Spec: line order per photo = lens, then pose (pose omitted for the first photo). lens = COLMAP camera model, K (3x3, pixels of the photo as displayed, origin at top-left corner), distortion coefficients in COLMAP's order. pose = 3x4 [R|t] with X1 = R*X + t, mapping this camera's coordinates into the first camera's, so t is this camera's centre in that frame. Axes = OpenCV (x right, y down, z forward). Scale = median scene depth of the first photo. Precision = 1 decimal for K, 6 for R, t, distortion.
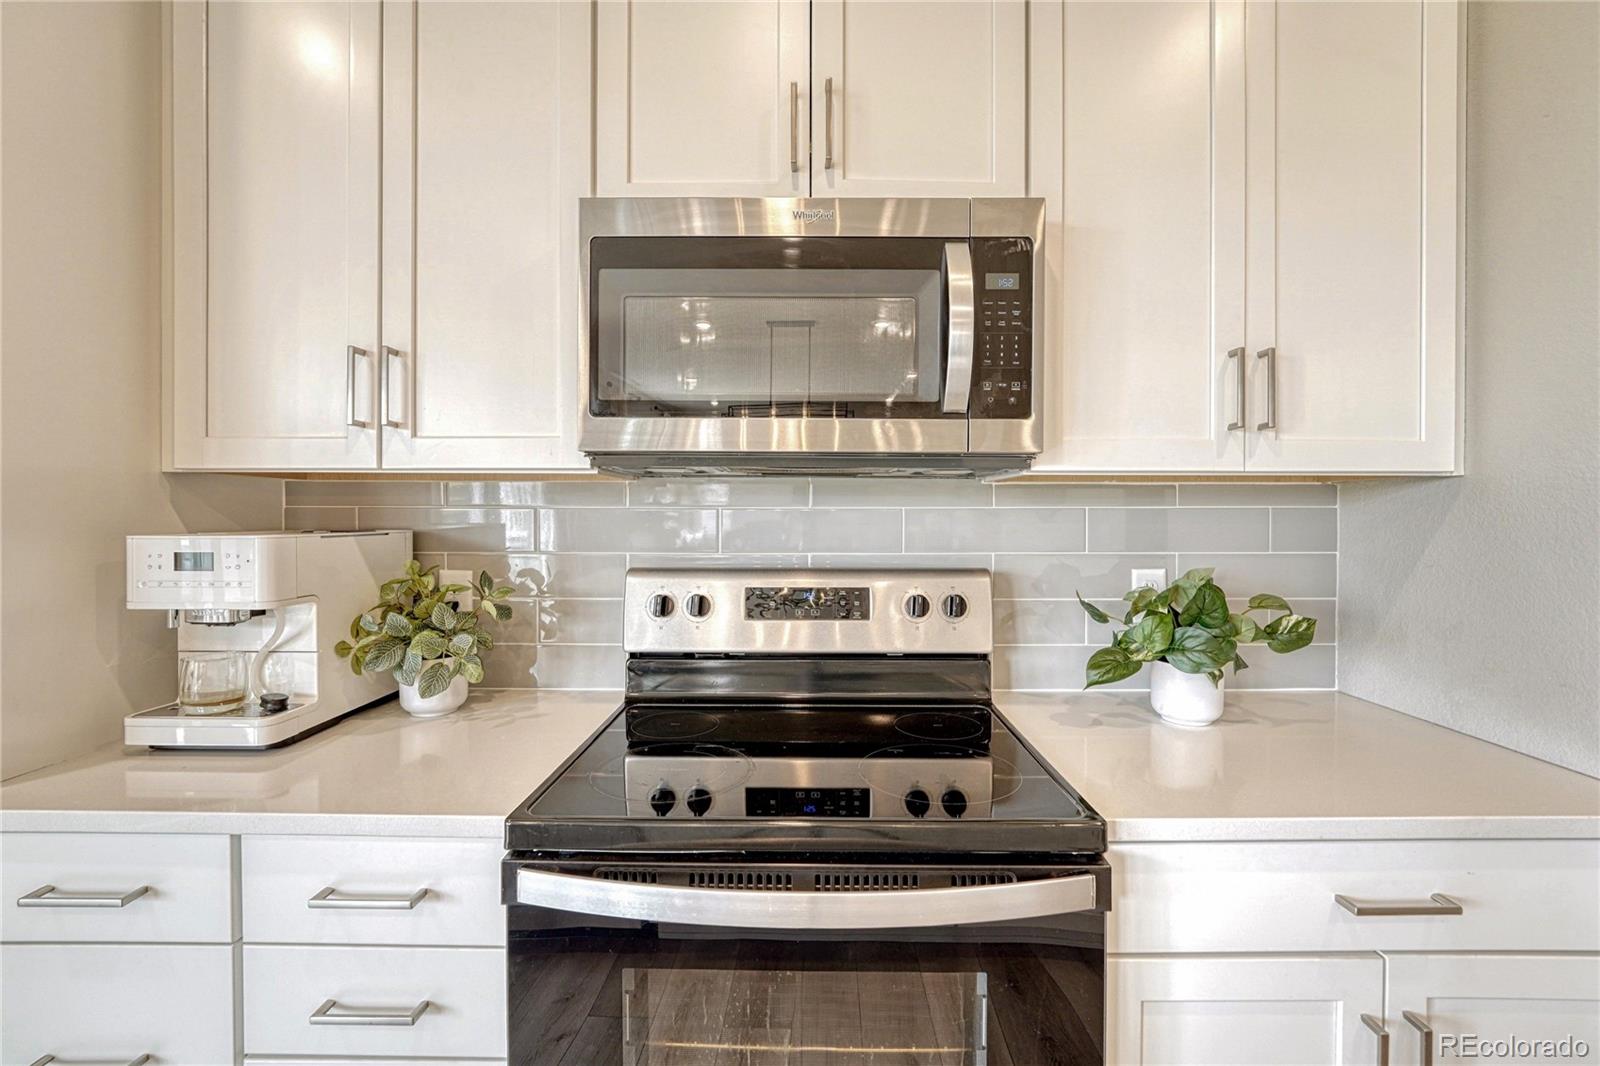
lens RADIAL K [[688.4, 0, 803.7], [0, 688.4, 527.7], [0, 0, 1]] dist [-0.001834, 0.000063]
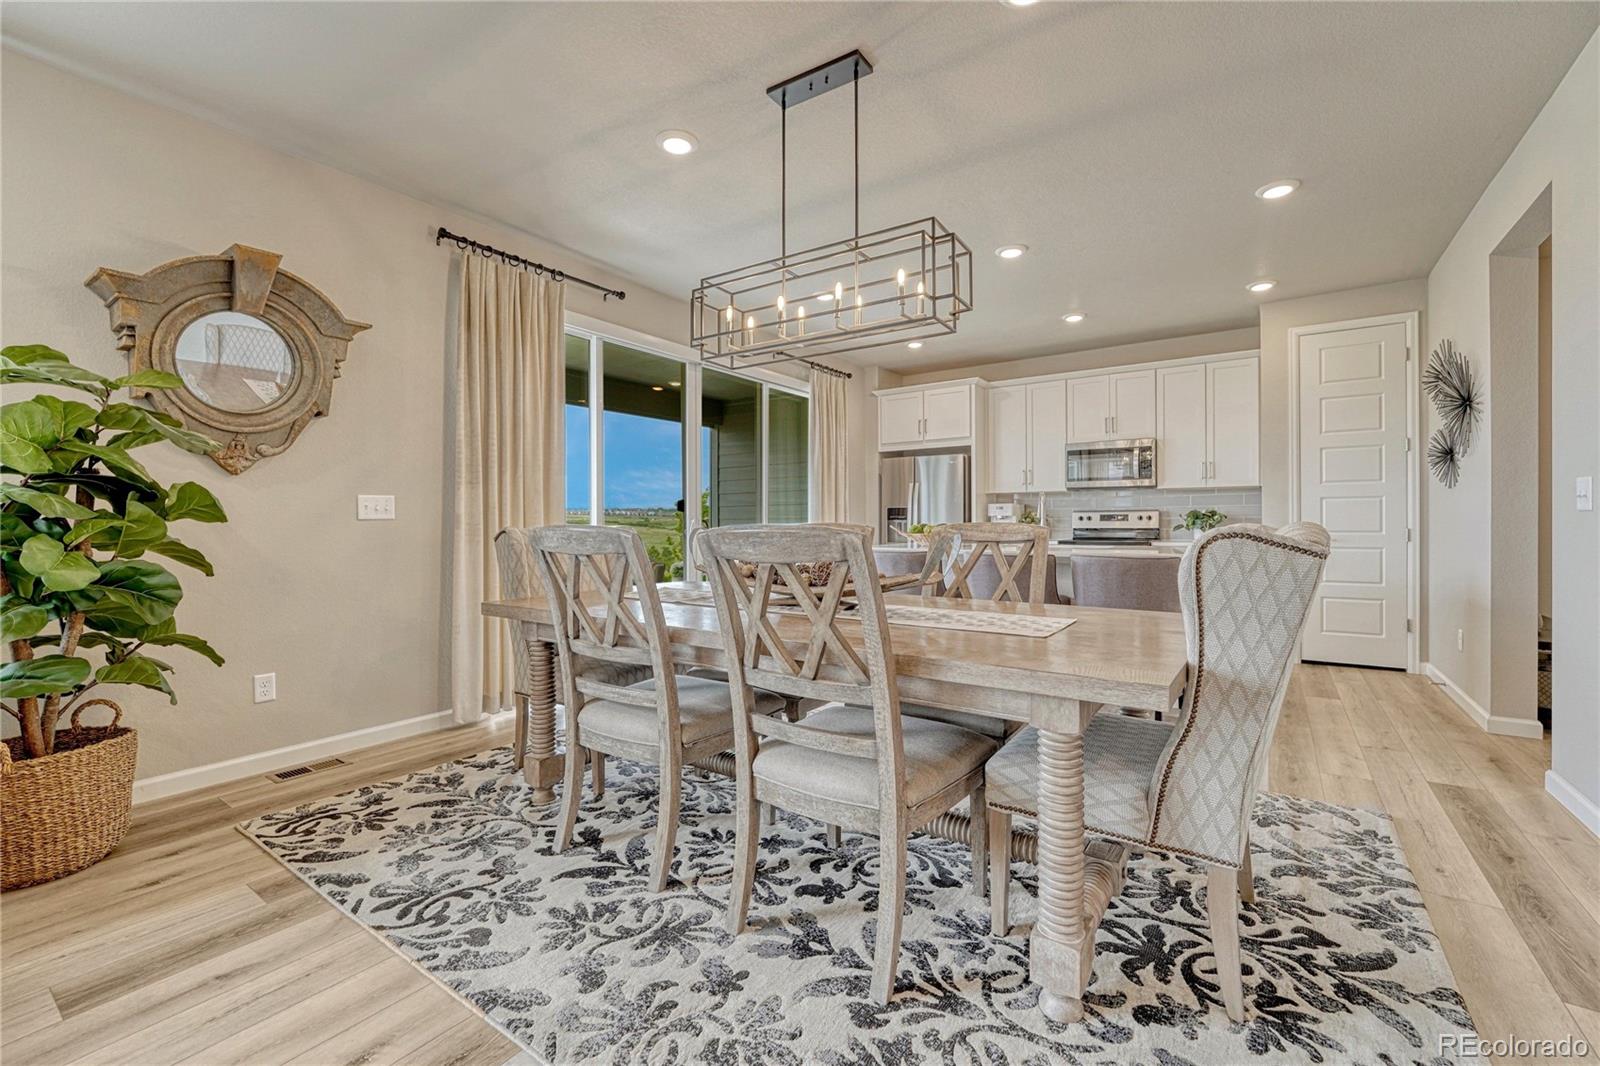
lens RADIAL K [[676.1, 0, 800.0], [0, 676.1, 521.8], [0, 0, 1]] dist [-0.011566, 0.000932]
pose [[0.824137, -0.006523, -0.566354, 0.922561], [-0.000809, 0.999919, -0.012694, 0.218321], [0.566391, 0.010920, 0.824065, -4.344779]]
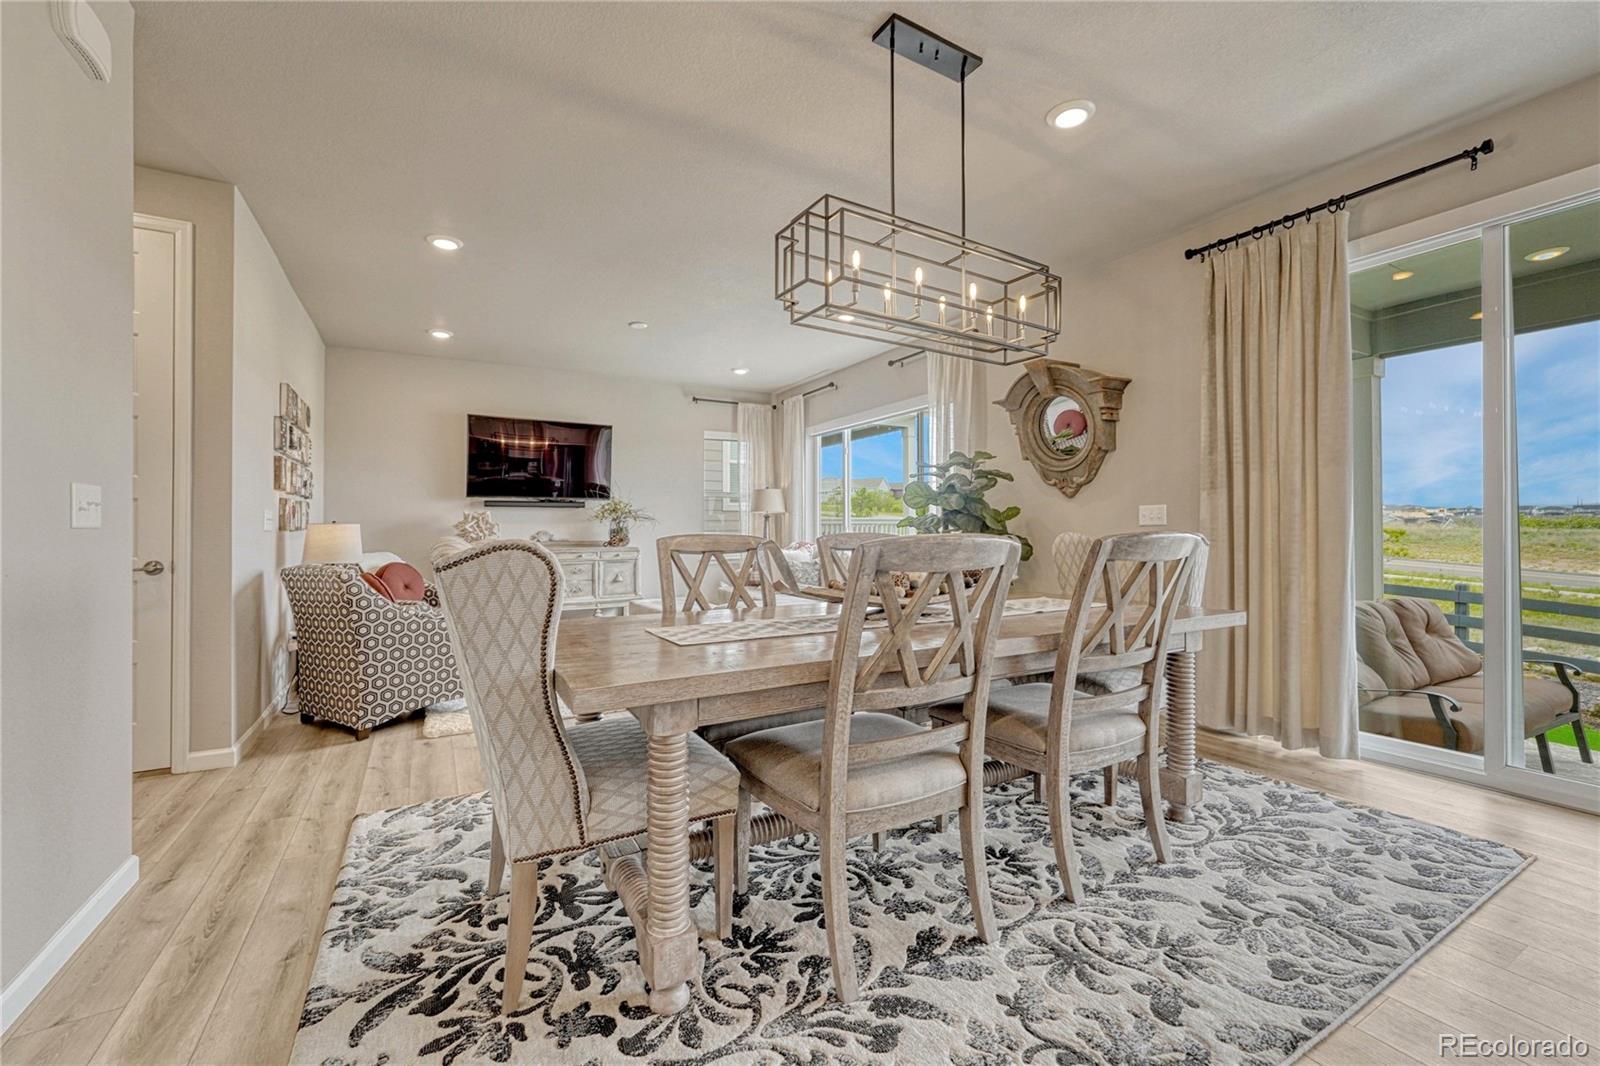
lens RADIAL K [[657.1, 0, 804.8], [0, 657.1, 523.5], [0, 0, 1]] dist [-0.021317, 0.007273]
pose [[-0.864083, -0.001117, -0.503348, 1.023579], [-0.000949, 0.999999, -0.000590, 0.171515], [0.503348, -0.000032, -0.864084, -1.258593]]
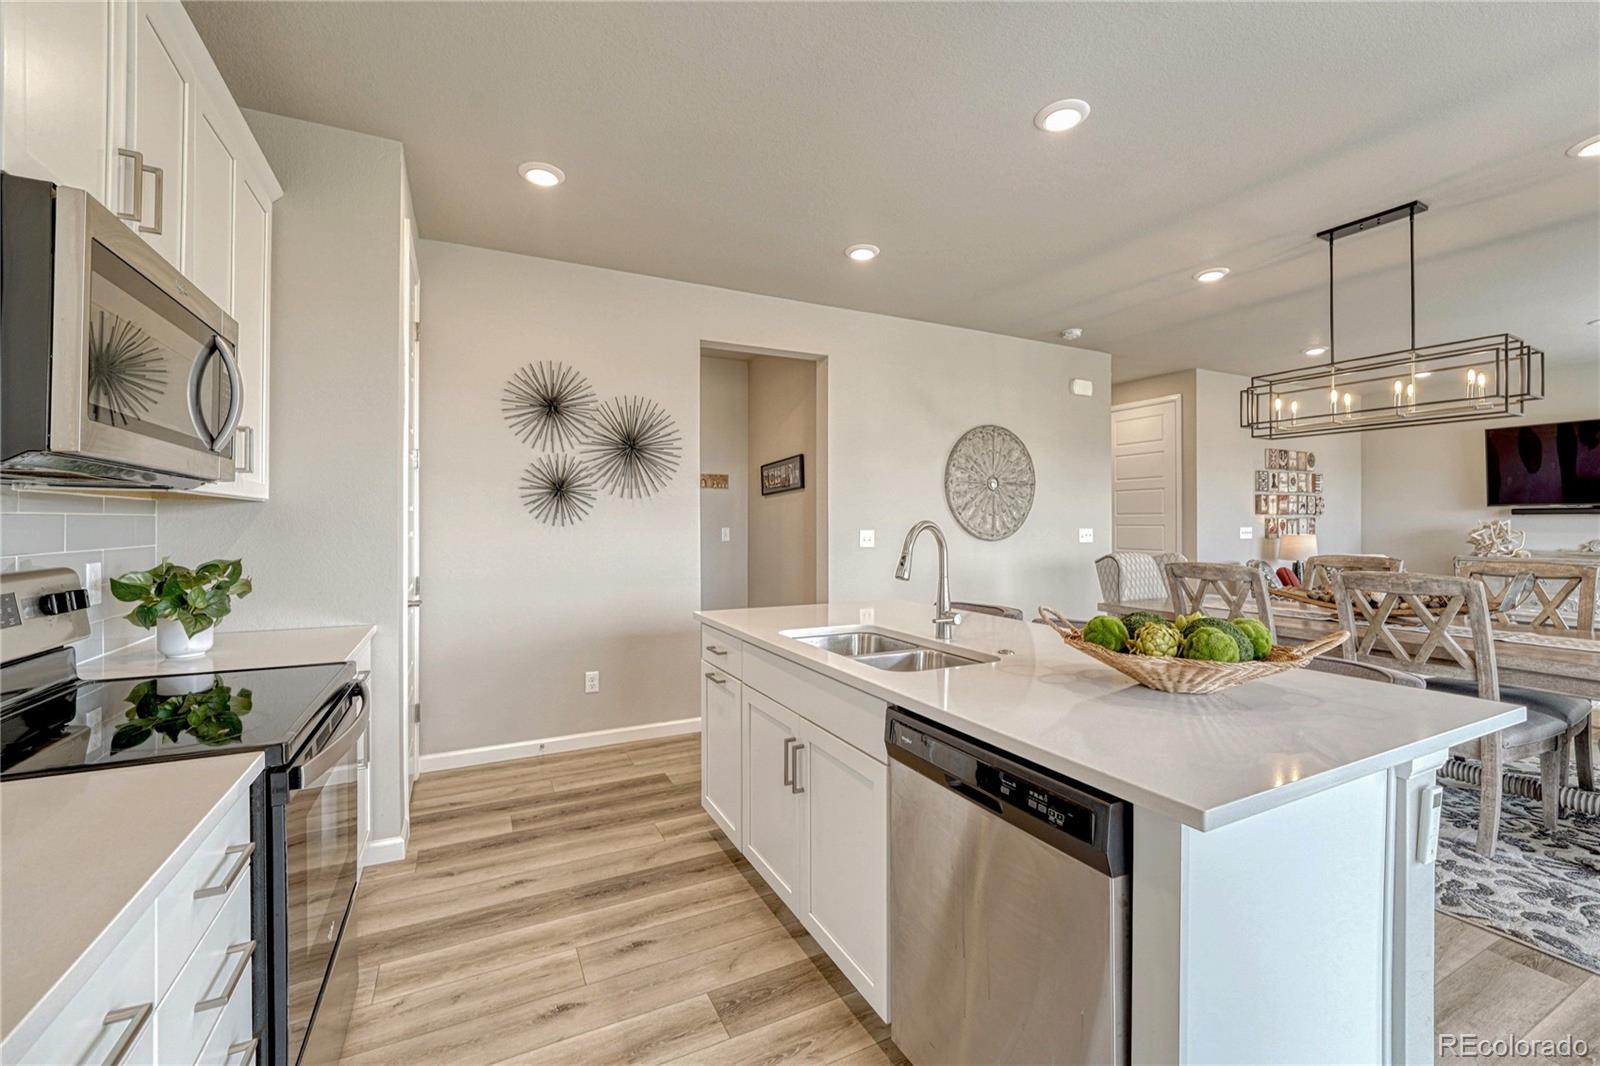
lens RADIAL K [[657.1, 0, 804.8], [0, 657.1, 523.5], [0, 0, 1]] dist [-0.021317, 0.007273]
pose [[-0.456914, -0.000899, 0.889510, -1.408434], [0.013081, 0.999885, 0.007729, -0.006447], [-0.889415, 0.015167, -0.456850, 0.462264]]
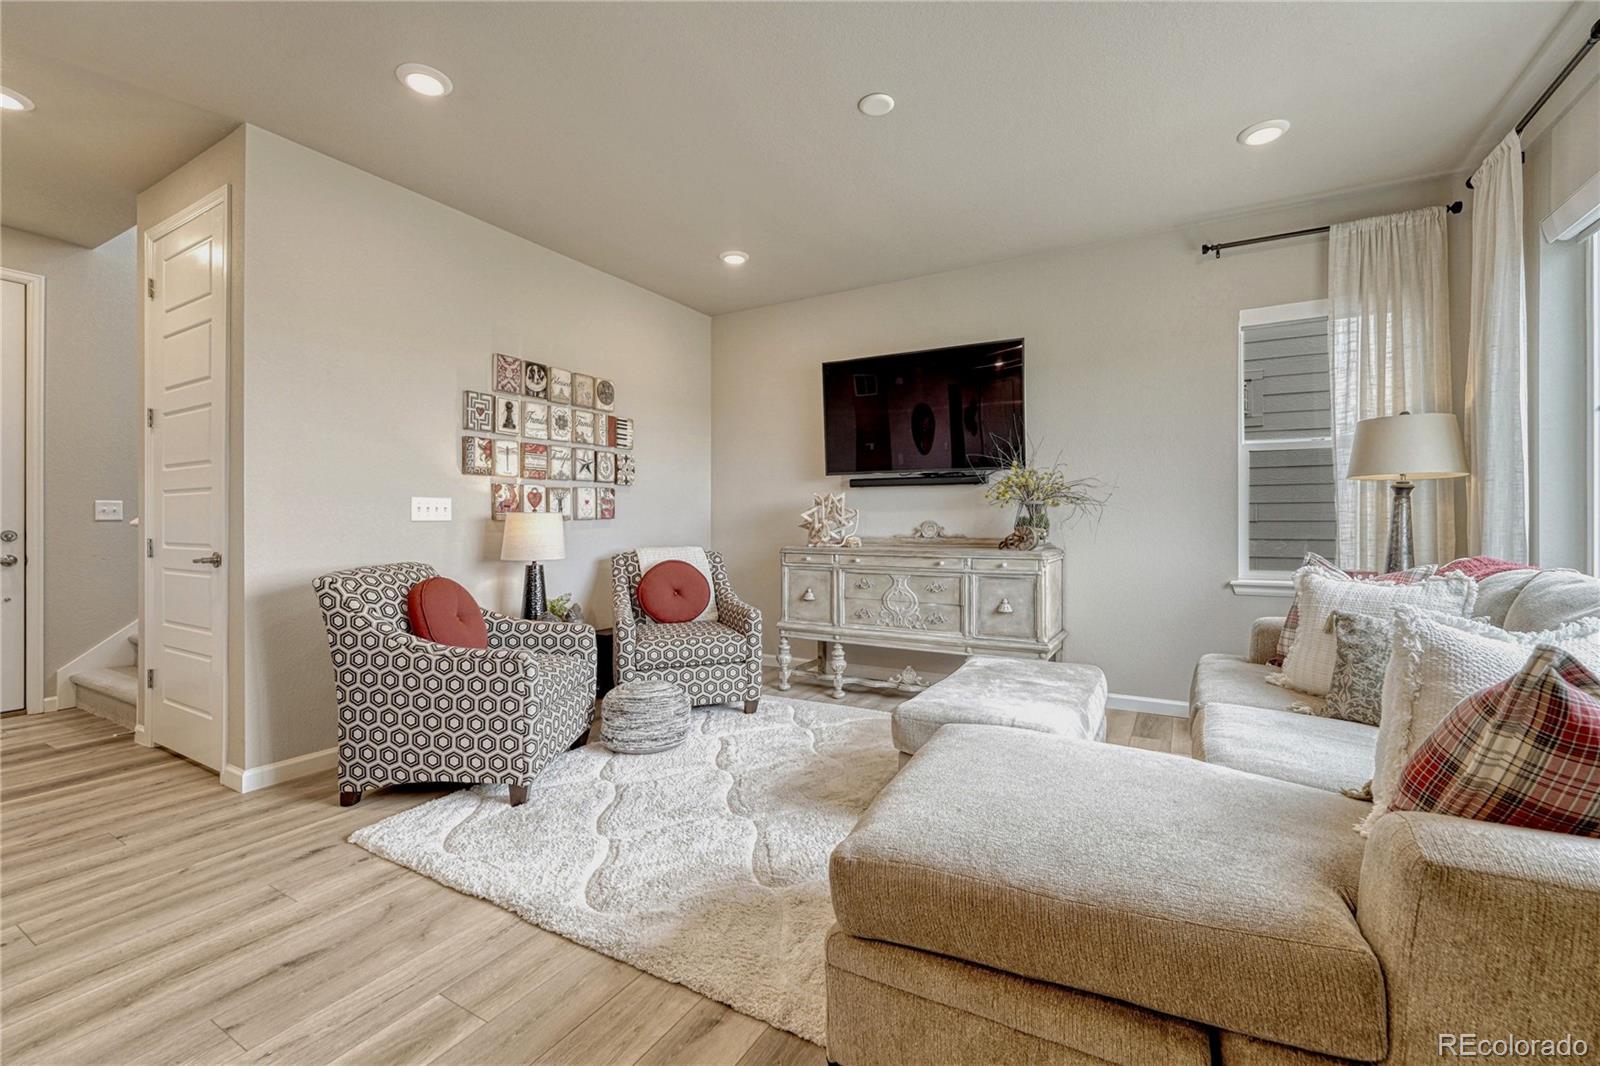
lens RADIAL K [[676.1, 0, 800.0], [0, 676.1, 521.8], [0, 0, 1]] dist [-0.011566, 0.000932]
pose [[-0.870813, -0.000828, 0.491614, -1.010708], [0.005670, 0.999915, 0.011727, 0.186276], [-0.491582, 0.012999, -0.870734, -3.476594]]
